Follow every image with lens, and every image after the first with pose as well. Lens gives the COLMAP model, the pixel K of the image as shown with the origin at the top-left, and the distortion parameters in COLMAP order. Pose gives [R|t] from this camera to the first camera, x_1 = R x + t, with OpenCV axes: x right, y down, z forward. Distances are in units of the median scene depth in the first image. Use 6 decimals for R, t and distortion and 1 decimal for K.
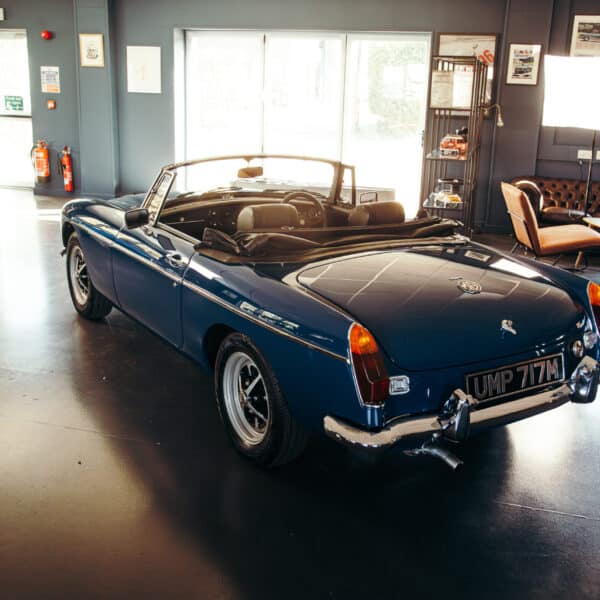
lens RADIAL K [[834.1, 0, 300.0], [0, 834.1, 300.0], [0, 0, 1]] dist [-0.036310, 0.064762]
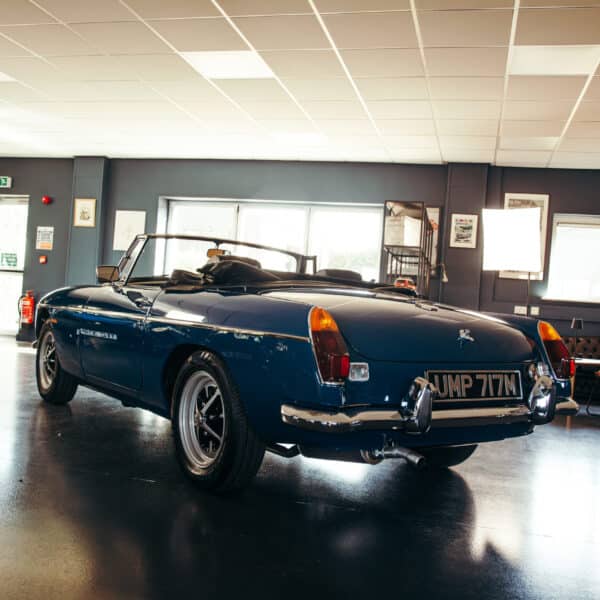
lens RADIAL K [[750.5, 0, 300.0], [0, 750.5, 300.0], [0, 0, 1]] dist [-0.074717, 0.055589]
pose [[0.998177, 0.042206, 0.043150, 0.003829], [-0.027381, 0.953718, -0.299452, 0.143465], [-0.053792, 0.297725, 0.953135, 0.069178]]
